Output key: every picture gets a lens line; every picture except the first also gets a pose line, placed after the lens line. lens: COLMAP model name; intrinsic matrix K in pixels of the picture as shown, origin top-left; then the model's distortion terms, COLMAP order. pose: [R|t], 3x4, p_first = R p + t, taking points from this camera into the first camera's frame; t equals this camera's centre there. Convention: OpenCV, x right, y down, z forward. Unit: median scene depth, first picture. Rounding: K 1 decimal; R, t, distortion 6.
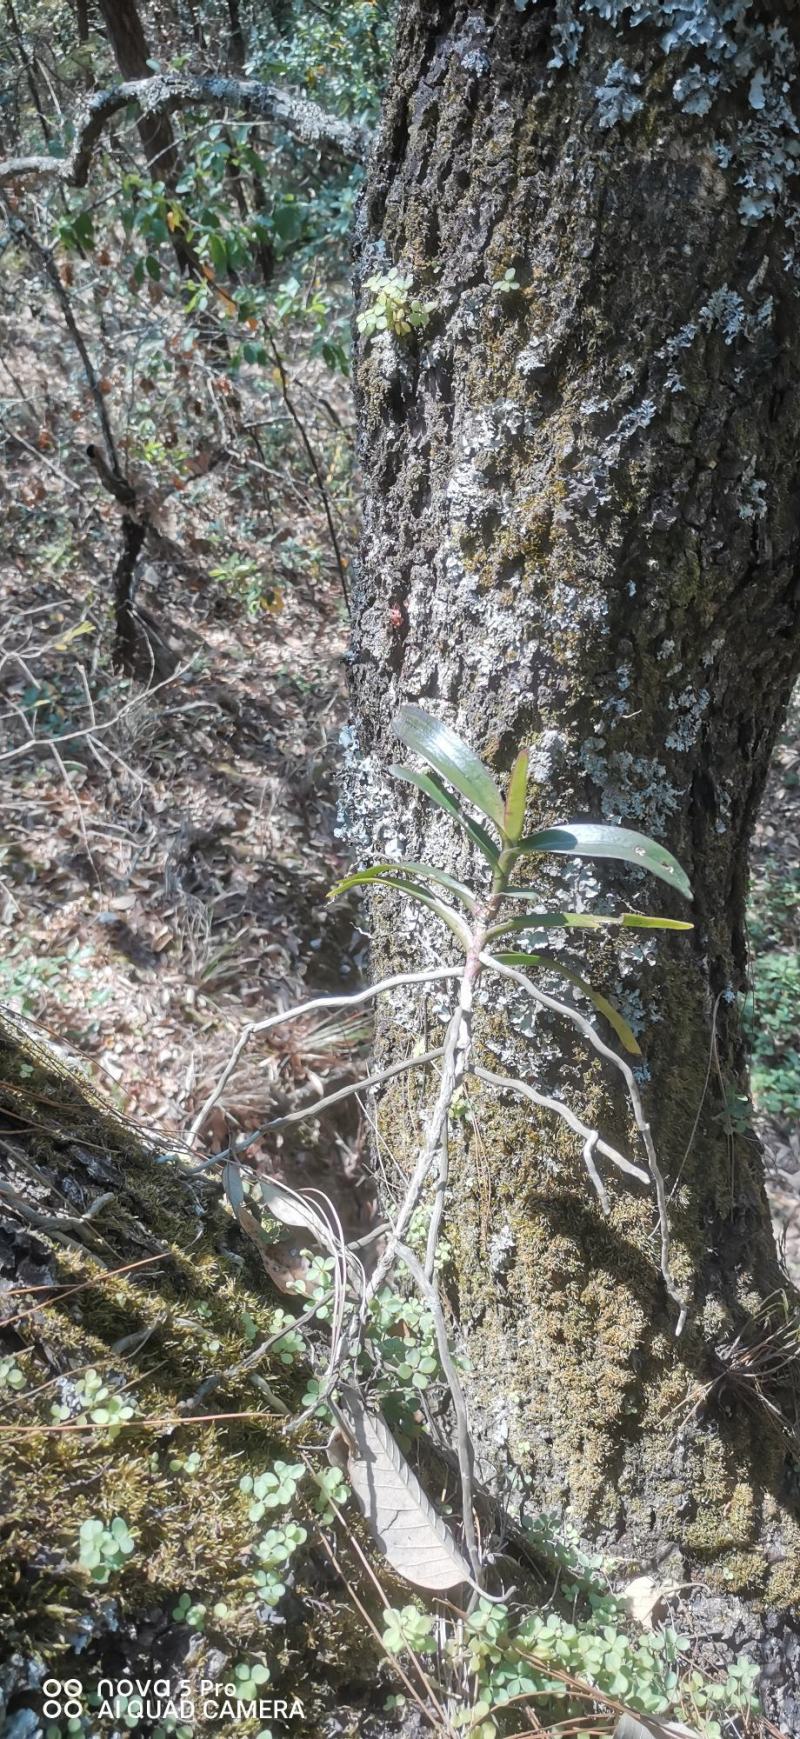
lens RADIAL K [[1307.0, 0, 417.1], [0, 1307.0, 879.3], [0, 0, 1]] dist [0.089935, -0.120551]
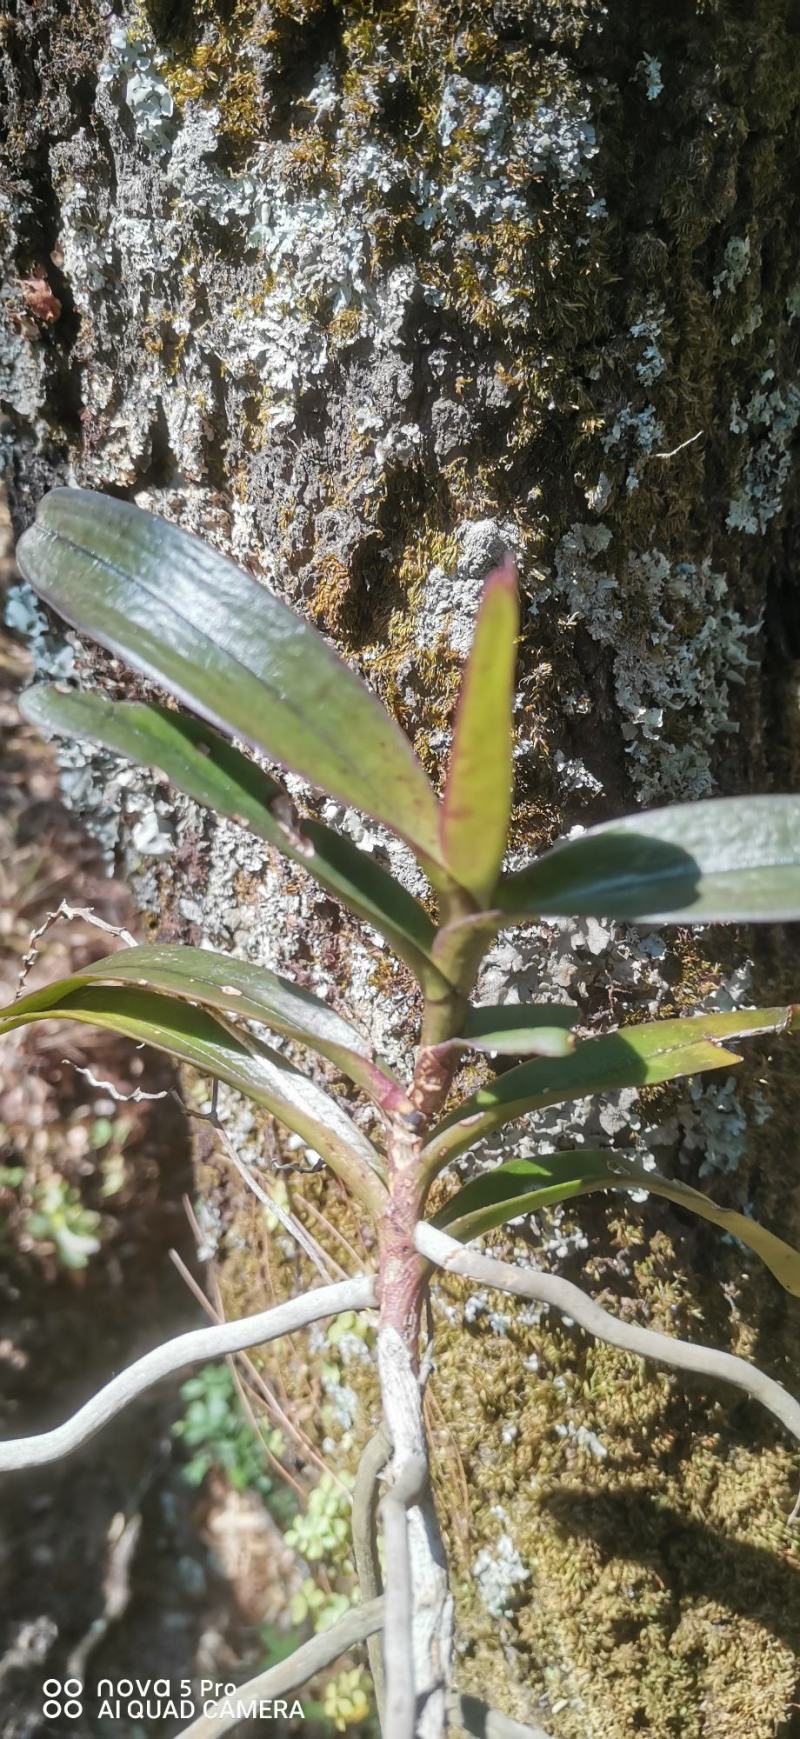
lens RADIAL K [[1307.0, 0, 417.1], [0, 1307.0, 879.3], [0, 0, 1]] dist [0.089935, -0.120551]
pose [[0.979150, -0.169319, 0.112231, 0.023128], [0.155273, 0.980067, 0.123928, -0.059974], [-0.130977, -0.103917, 0.985924, 0.601098]]
